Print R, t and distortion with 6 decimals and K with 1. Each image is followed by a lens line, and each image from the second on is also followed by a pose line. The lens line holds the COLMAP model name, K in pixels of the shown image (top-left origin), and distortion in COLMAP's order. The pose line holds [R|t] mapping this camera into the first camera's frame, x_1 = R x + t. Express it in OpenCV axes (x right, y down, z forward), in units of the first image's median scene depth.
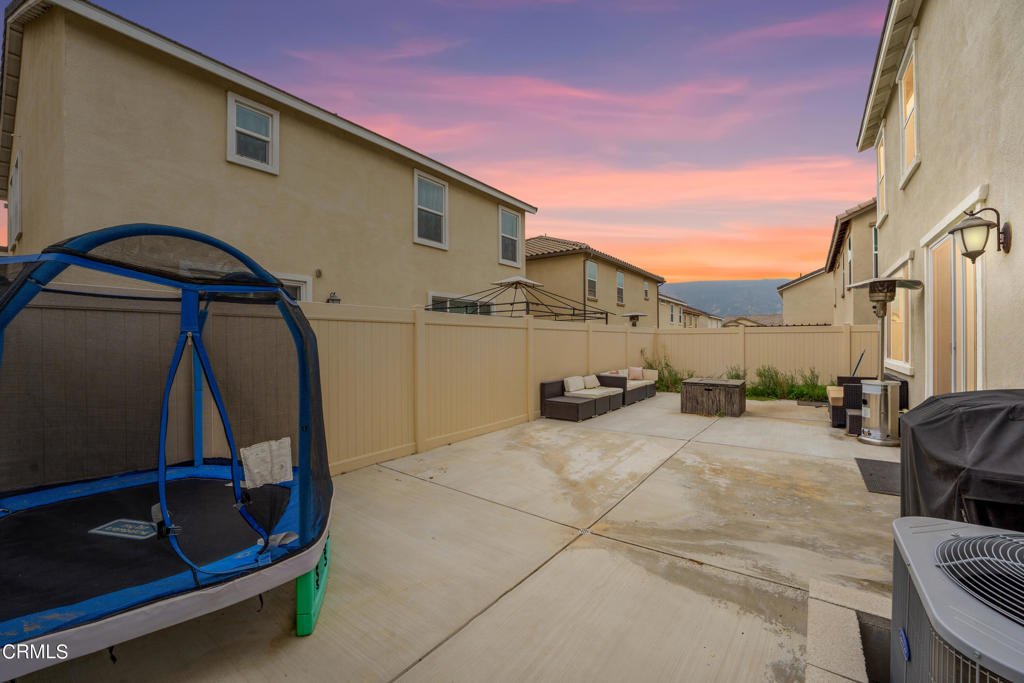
lens RADIAL K [[423.8, 0, 512.0], [0, 423.8, 341.5], [0, 0, 1]] dist [-0.005212, -0.000021]
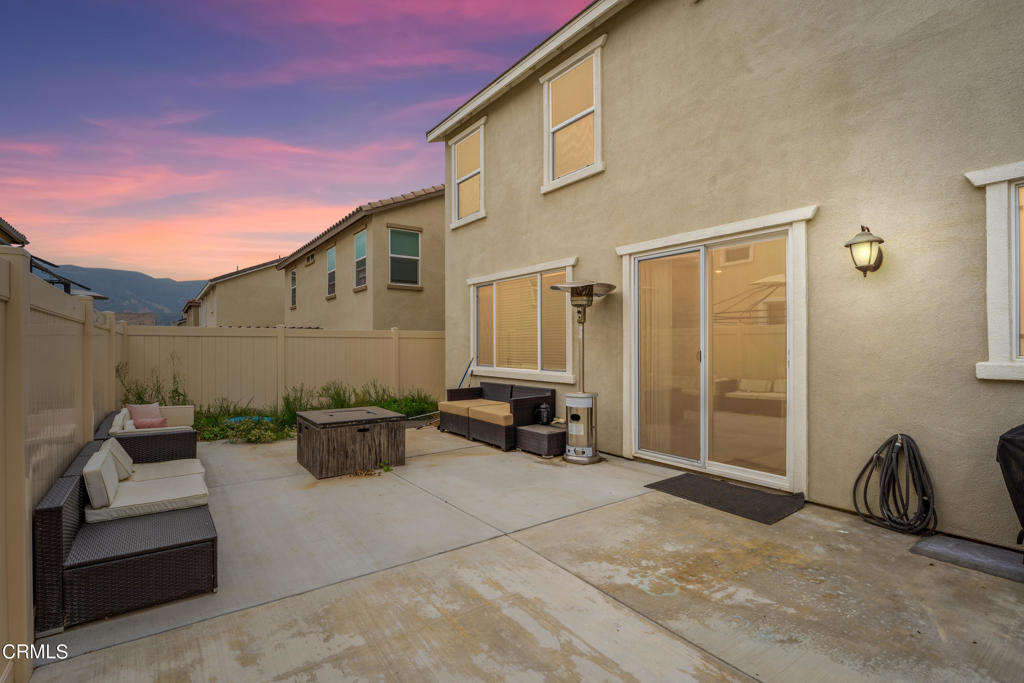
lens RADIAL K [[476.4, 0, 512.0], [0, 476.4, 341.5], [0, 0, 1]] dist [-0.014100, 0.000577]
pose [[0.303744, 0.008311, 0.952717, -0.201330], [0.000812, 0.999959, -0.008982, -0.010883], [-0.952753, 0.003502, 0.303725, 0.992620]]
